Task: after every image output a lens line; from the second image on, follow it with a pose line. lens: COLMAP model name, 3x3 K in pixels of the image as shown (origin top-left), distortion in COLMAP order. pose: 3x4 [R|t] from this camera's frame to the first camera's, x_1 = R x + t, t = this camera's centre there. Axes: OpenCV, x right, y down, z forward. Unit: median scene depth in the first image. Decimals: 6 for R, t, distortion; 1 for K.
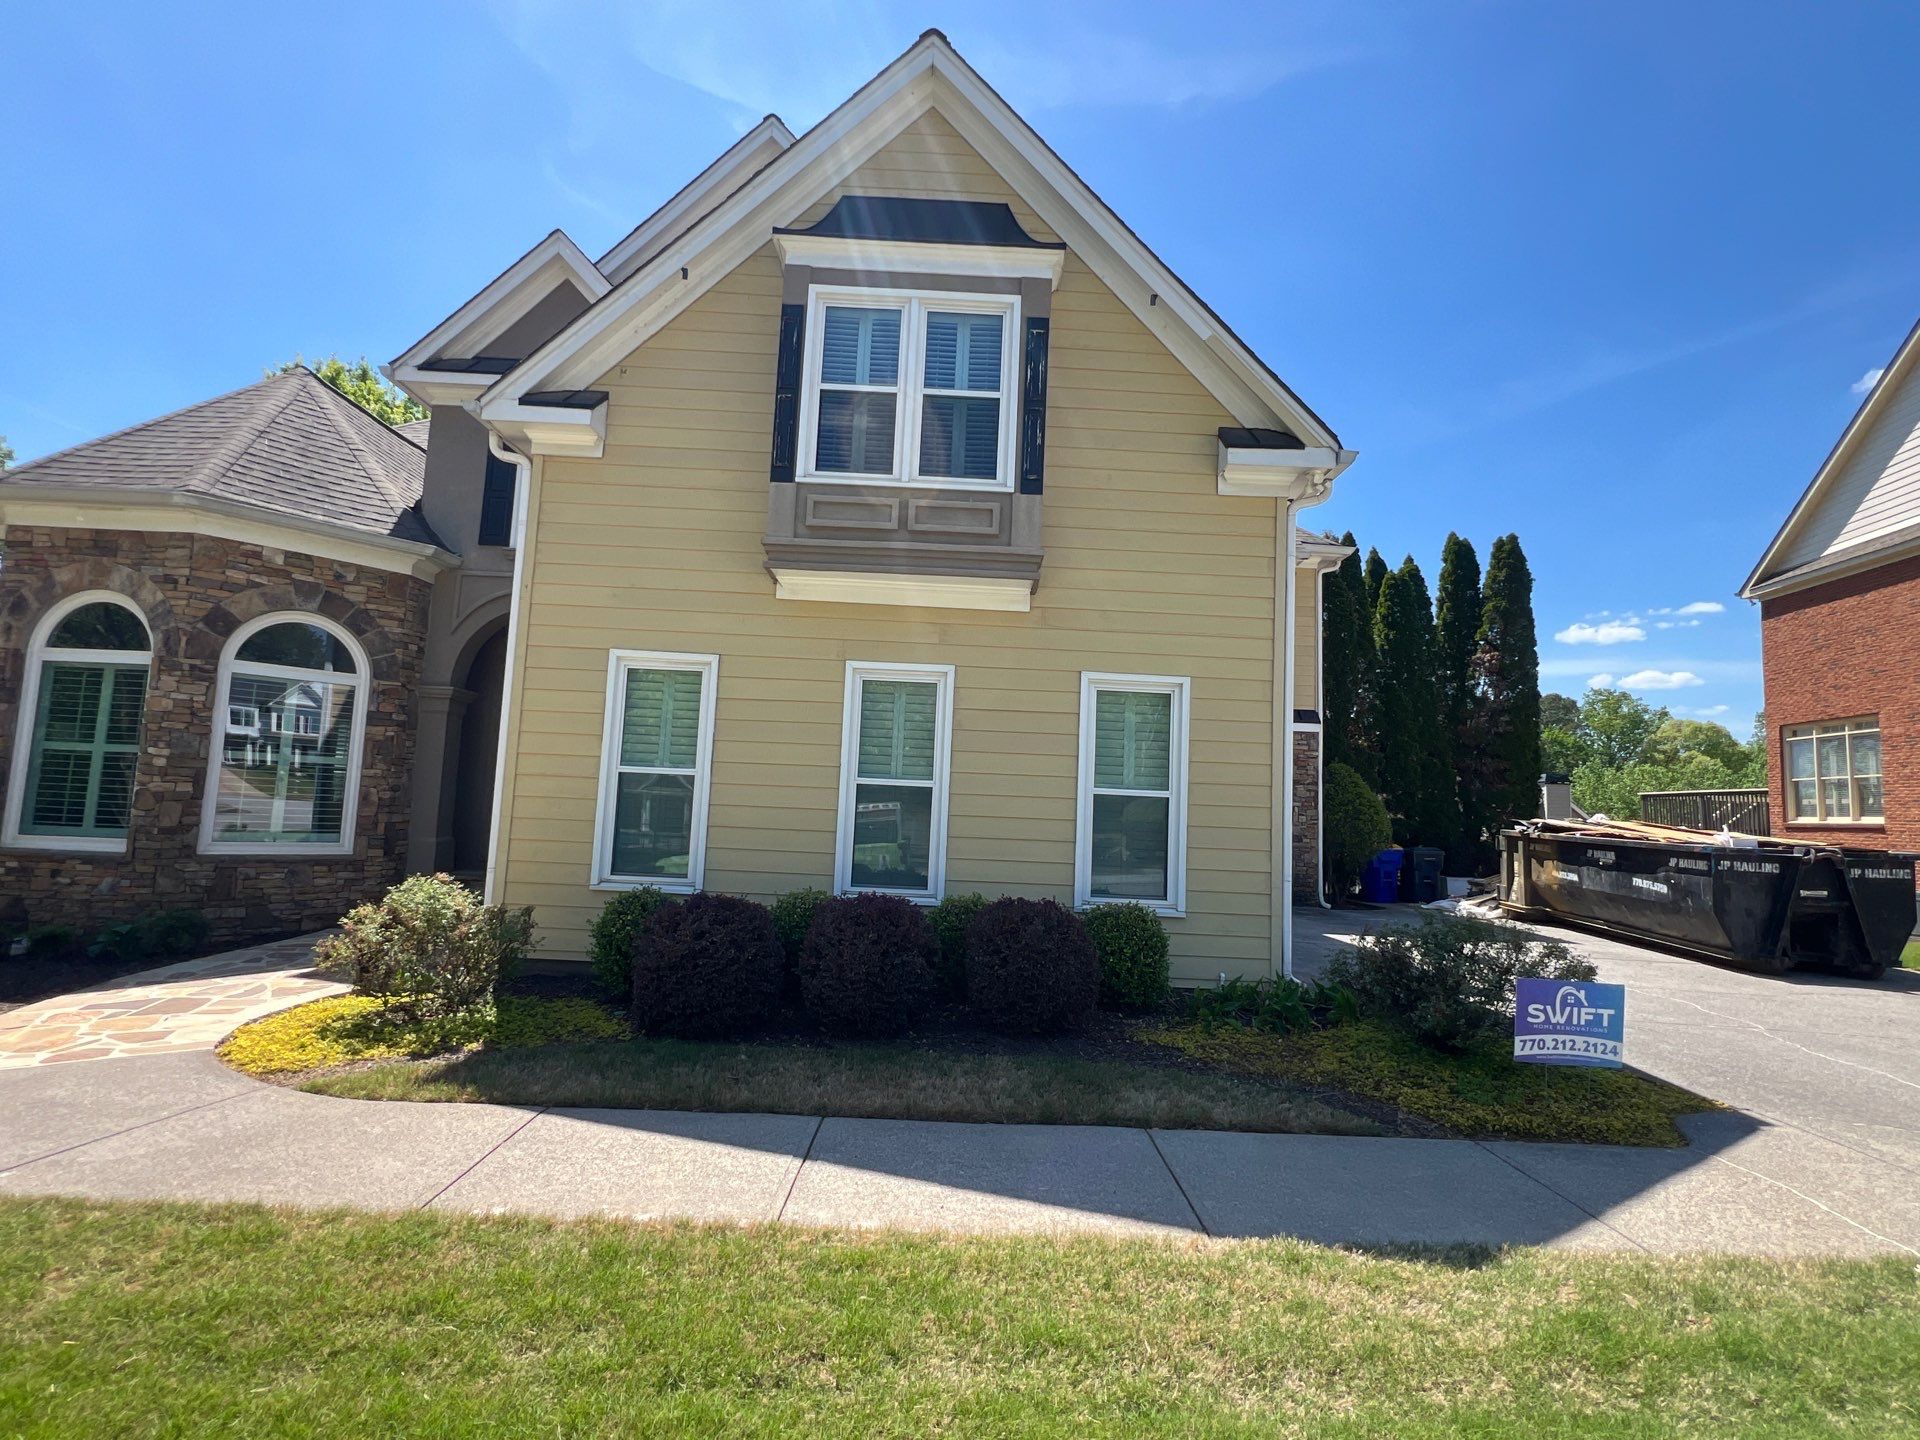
lens RADIAL K [[897.9, 0, 957.5], [0, 897.9, 726.1], [0, 0, 1]] dist [-0.001165, -0.000455]
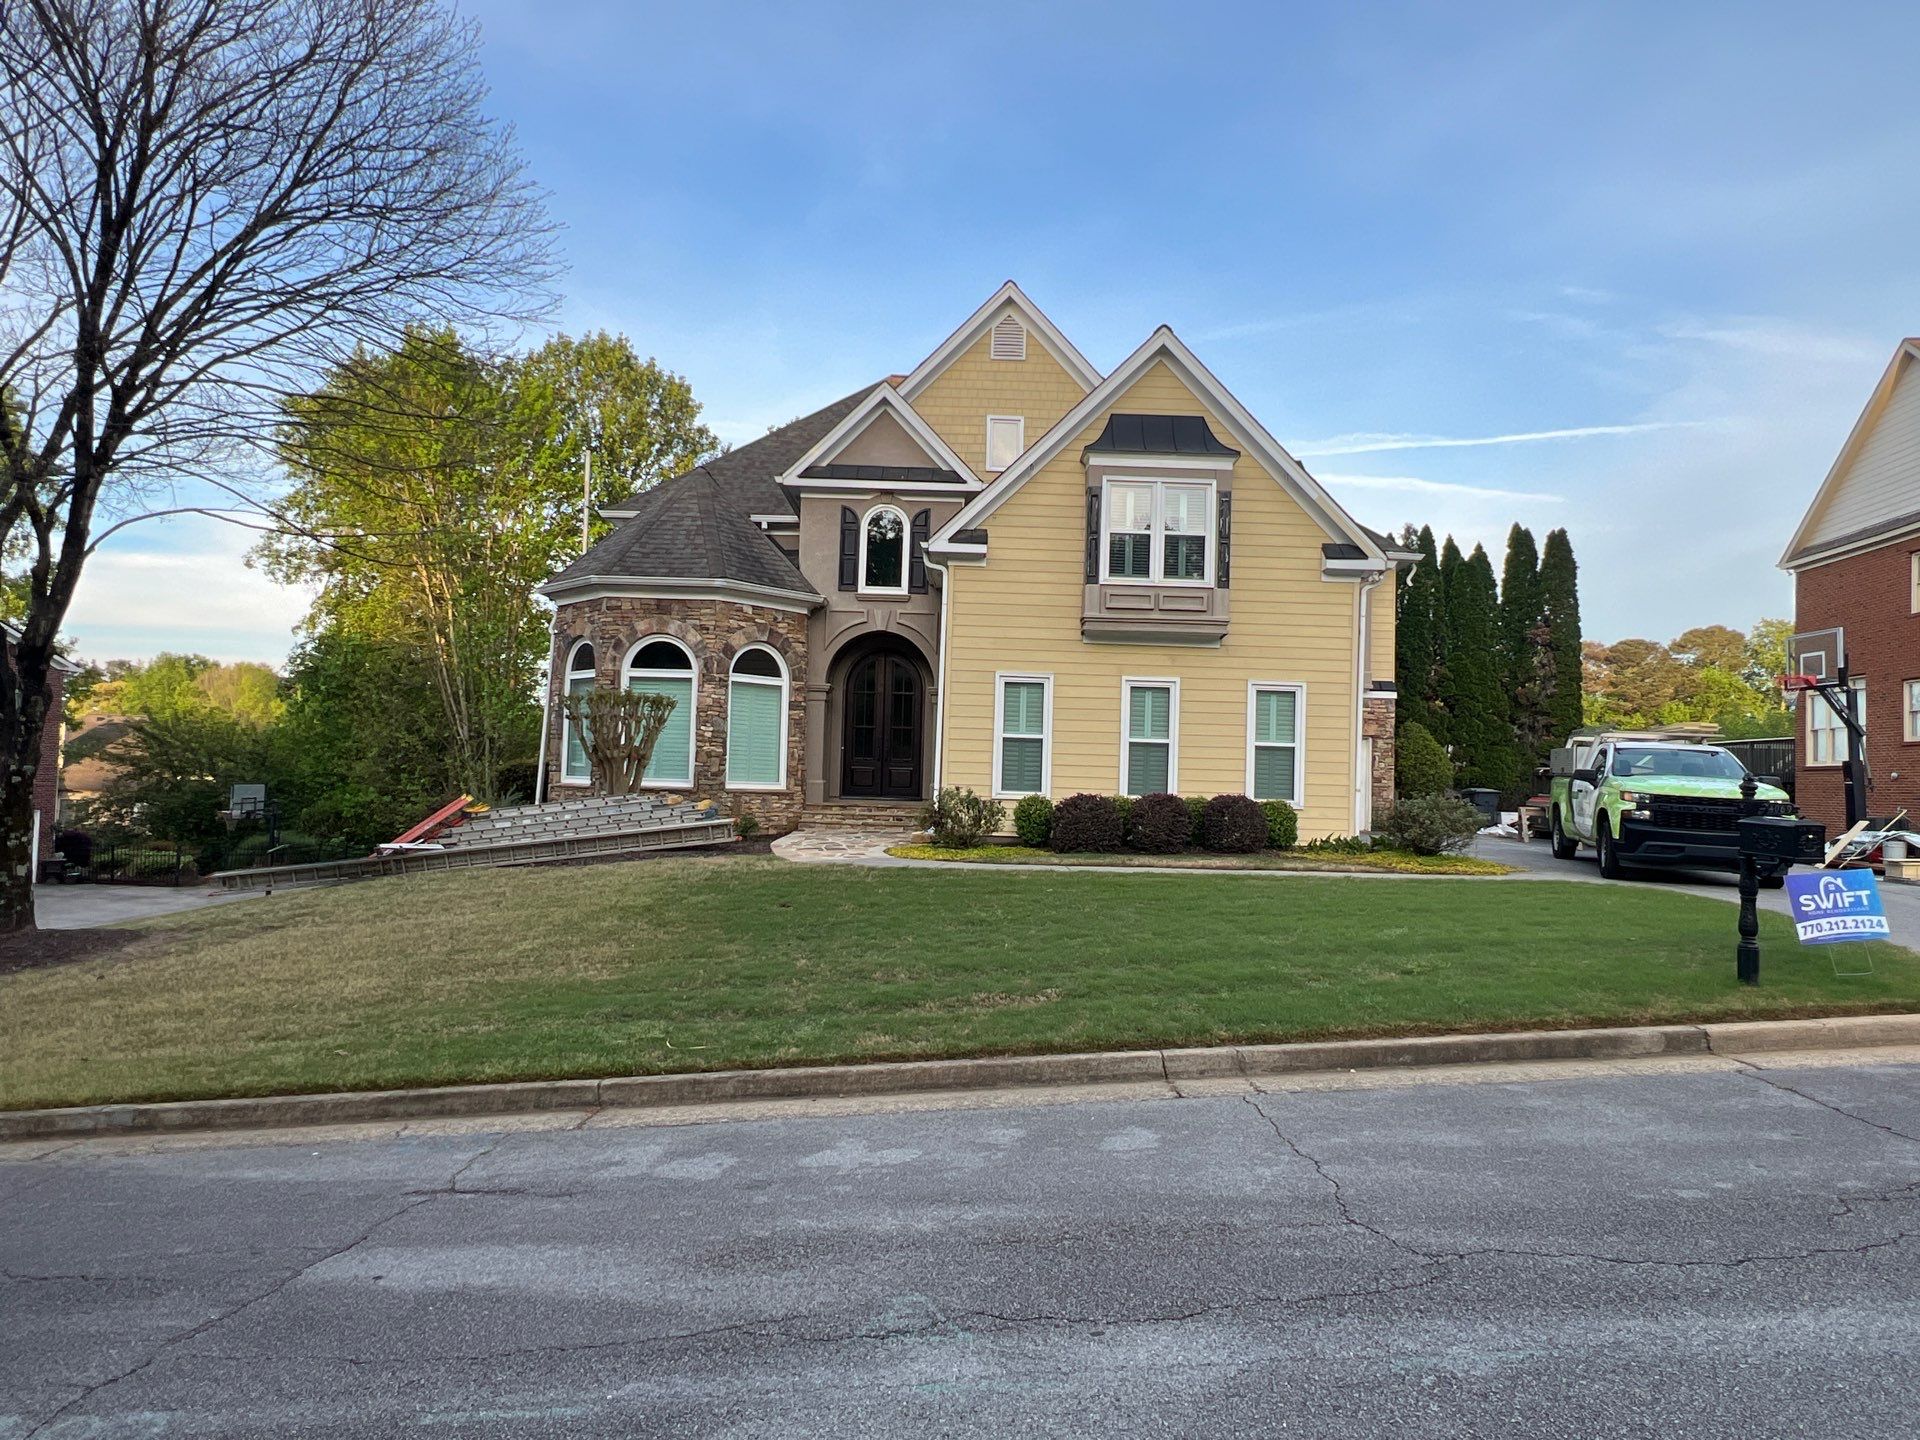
lens RADIAL K [[1159.7, 0, 960.0], [0, 1159.7, 732.5], [0, 0, 1]] dist [0.001865, -0.003272]
pose [[0.999874, -0.013596, -0.008207, -0.377496], [0.014013, 0.998490, 0.053124, -0.075052], [0.007472, -0.053232, 0.998554, -1.210089]]
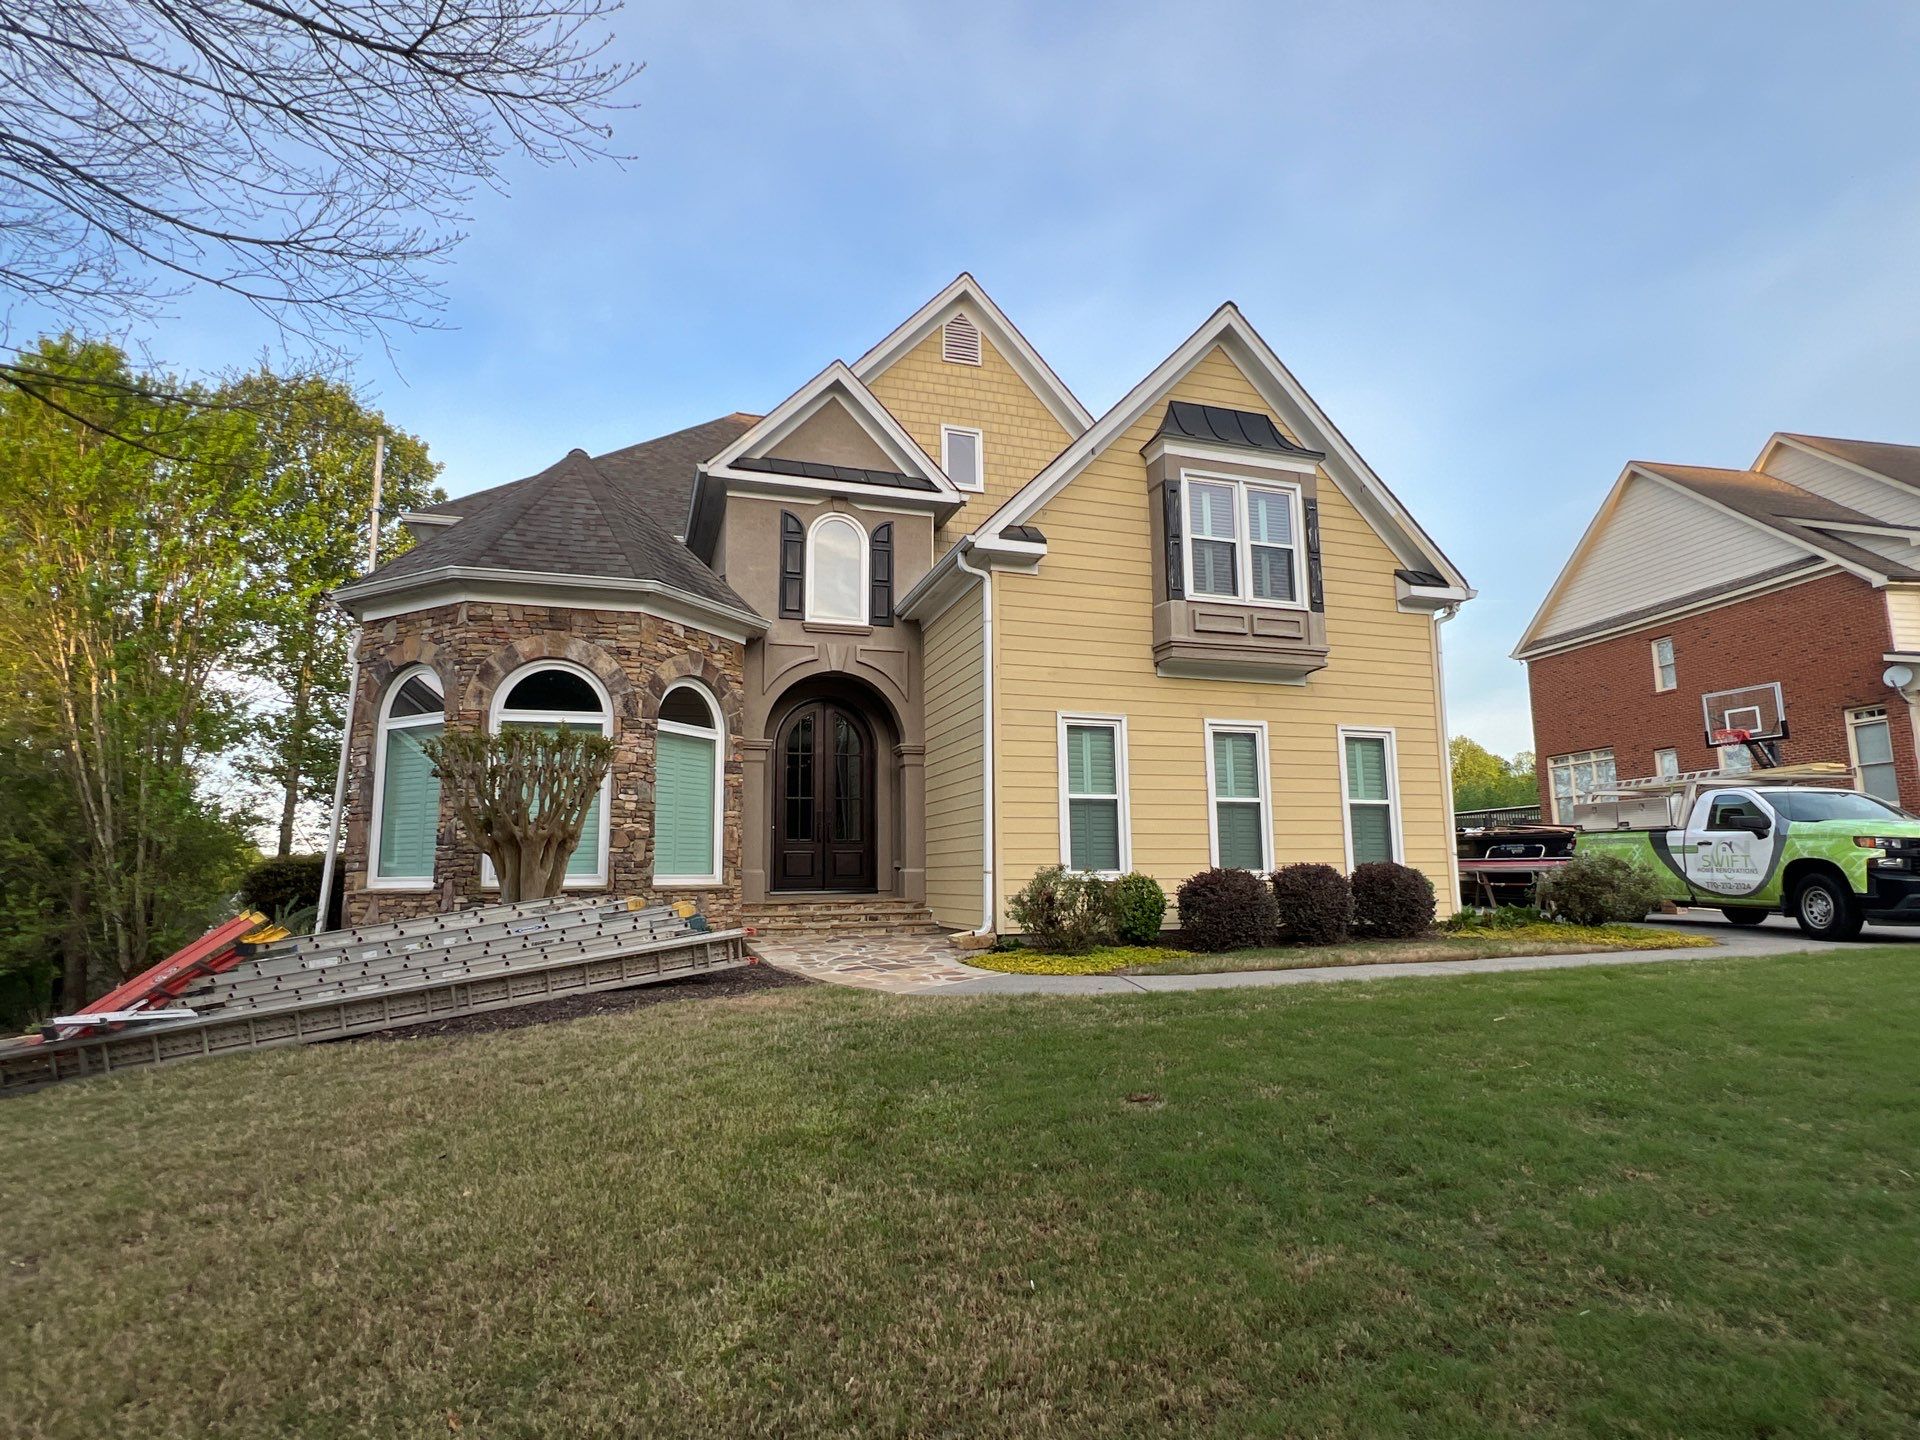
lens RADIAL K [[1024.5, 0, 962.0], [0, 1024.5, 726.5], [0, 0, 1]] dist [-0.002721, 0.000505]
pose [[0.951476, -0.008633, 0.307602, -0.871183], [0.023420, 0.998739, -0.044410, 0.005070], [-0.306831, 0.049459, 0.950478, -0.408916]]
